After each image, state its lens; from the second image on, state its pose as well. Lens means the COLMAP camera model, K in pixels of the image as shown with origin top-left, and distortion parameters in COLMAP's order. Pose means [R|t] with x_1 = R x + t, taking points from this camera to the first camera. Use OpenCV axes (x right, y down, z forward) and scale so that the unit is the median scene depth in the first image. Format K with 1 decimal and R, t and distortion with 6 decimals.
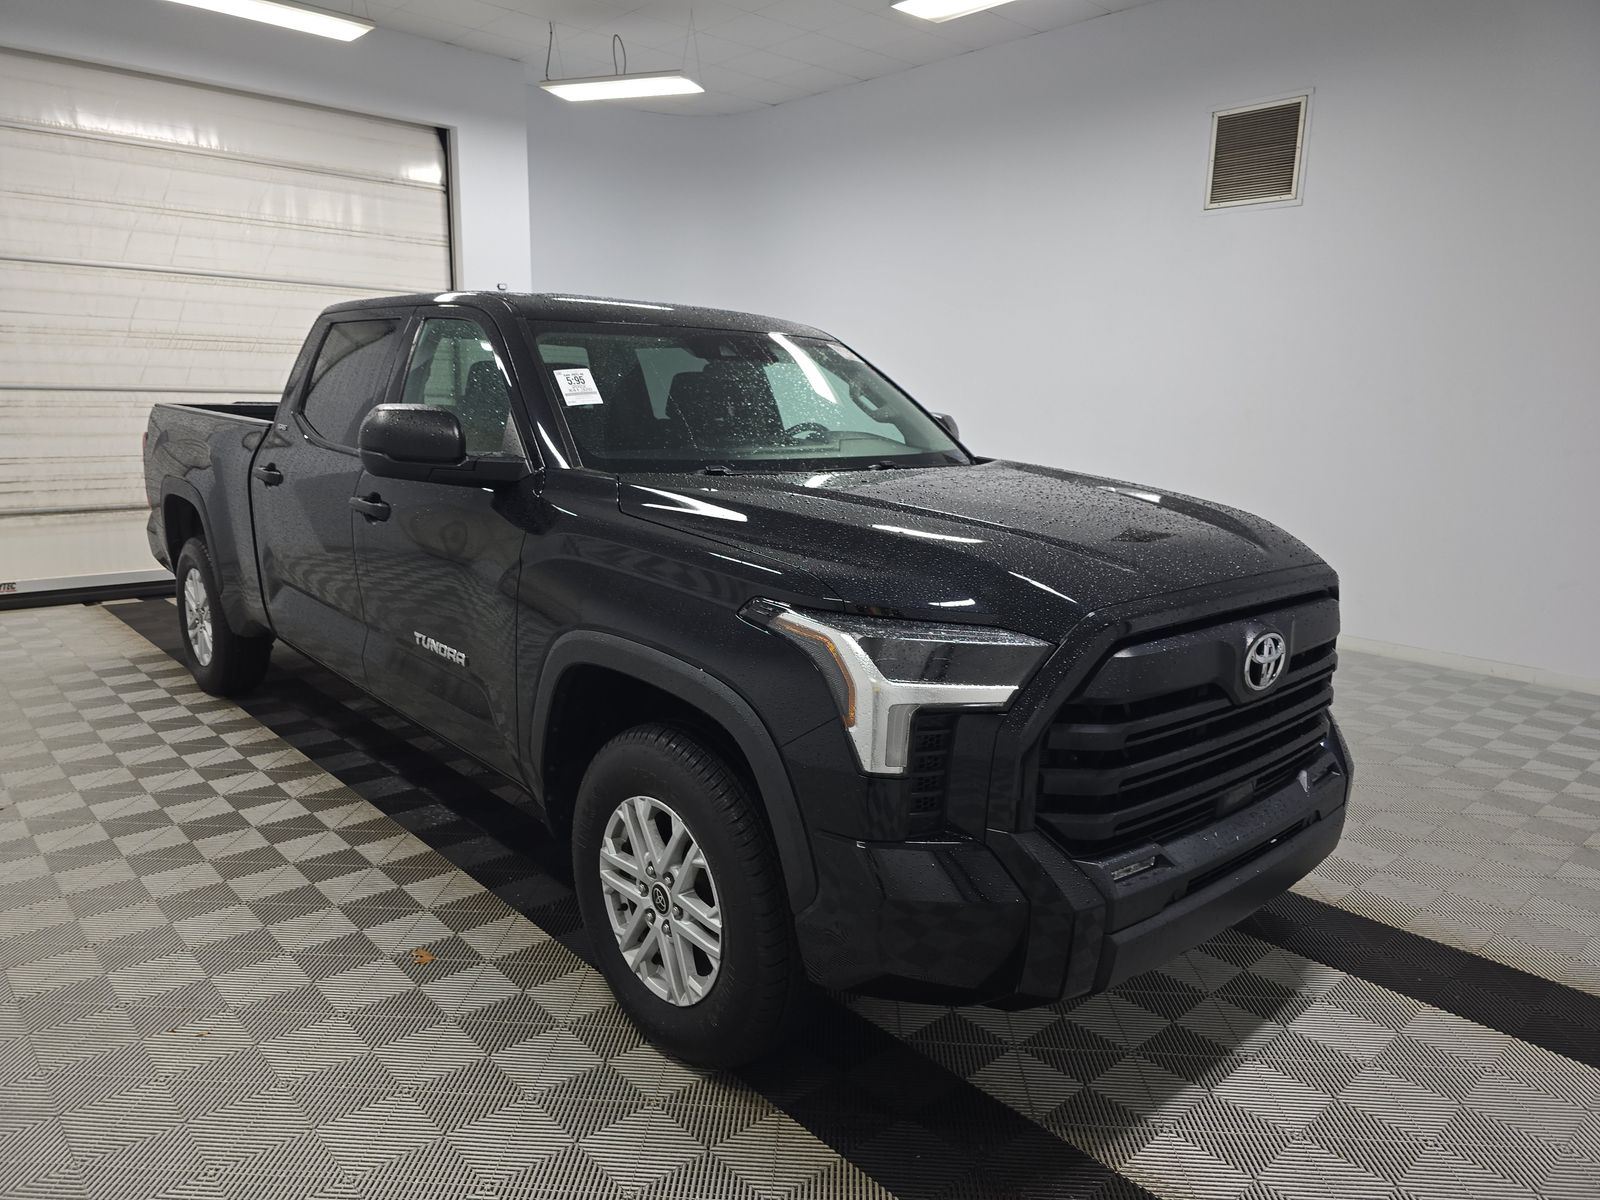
lens RADIAL K [[1087.9, 0, 800.0], [0, 1087.9, 600.0], [0, 0, 1]] dist [0.058217, -0.002962]
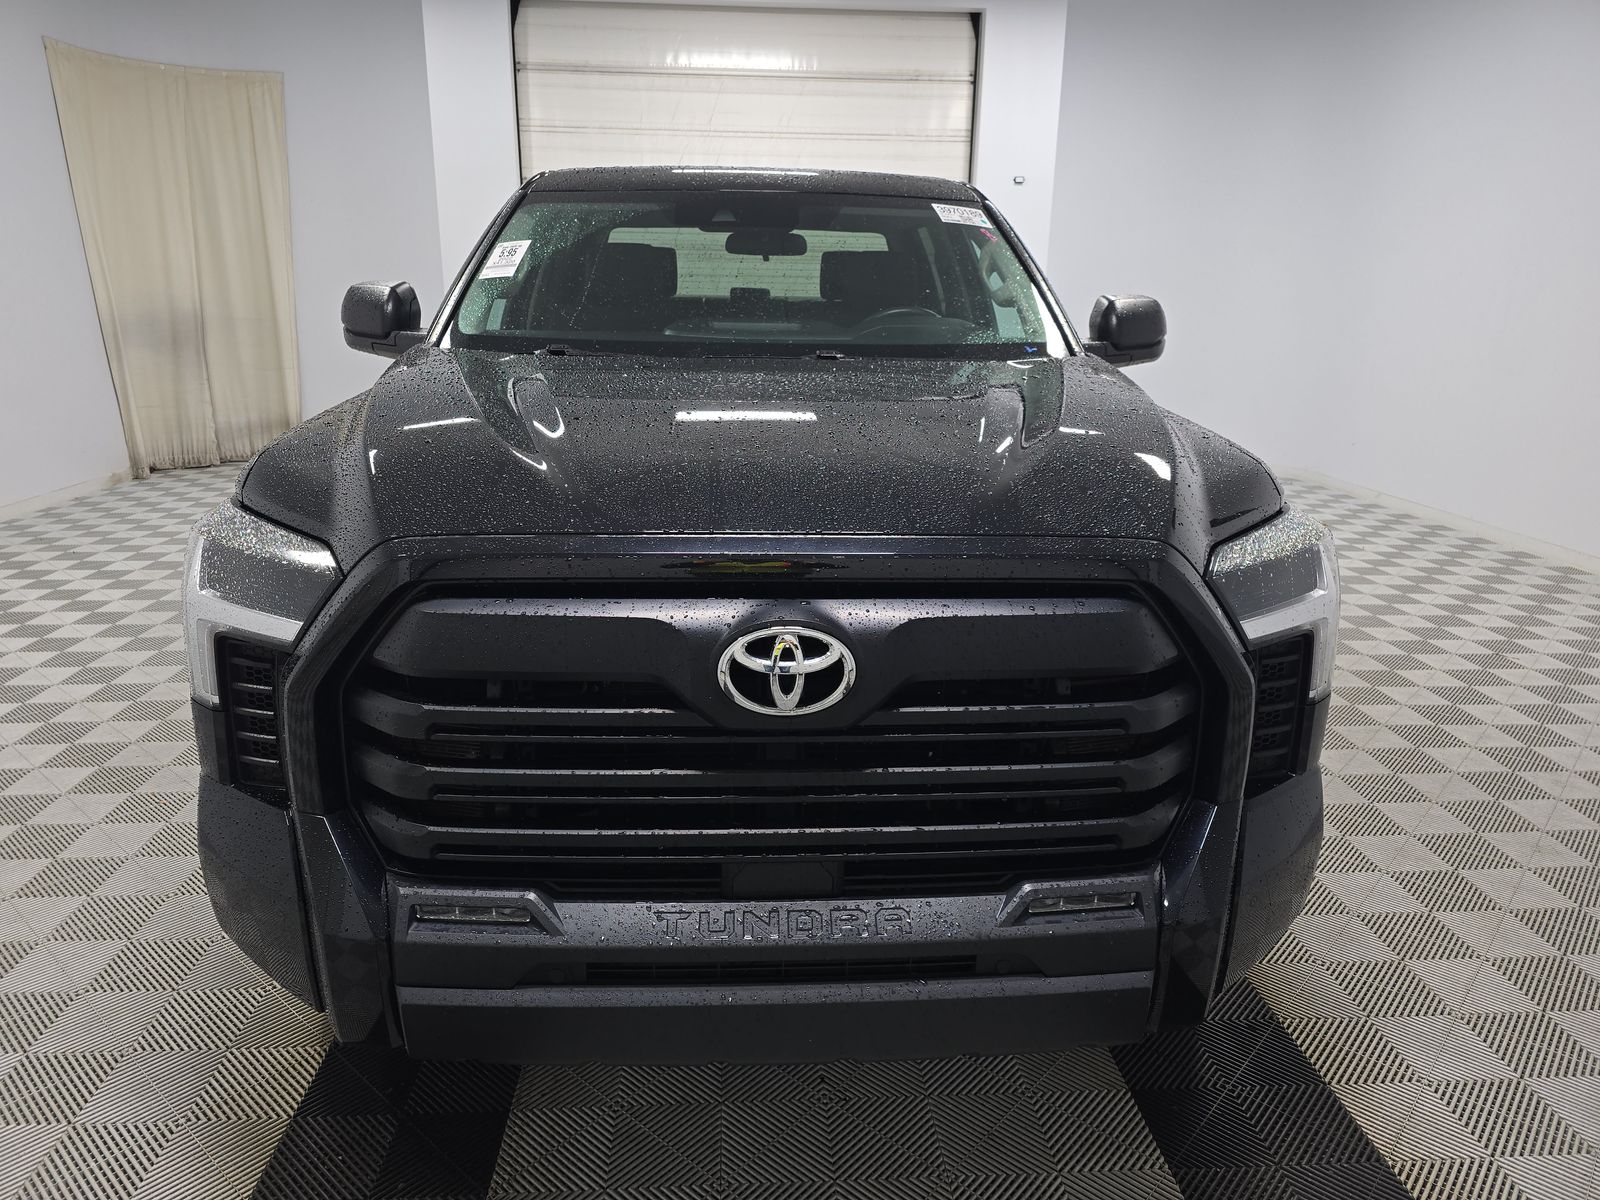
lens RADIAL K [[1087.9, 0, 800.0], [0, 1087.9, 600.0], [0, 0, 1]] dist [0.058217, -0.002962]
pose [[0.787519, 0.162648, -0.594440, 0.243594], [-0.119942, 0.986552, 0.111035, -0.016258], [0.604506, -0.016144, 0.796437, 0.161934]]
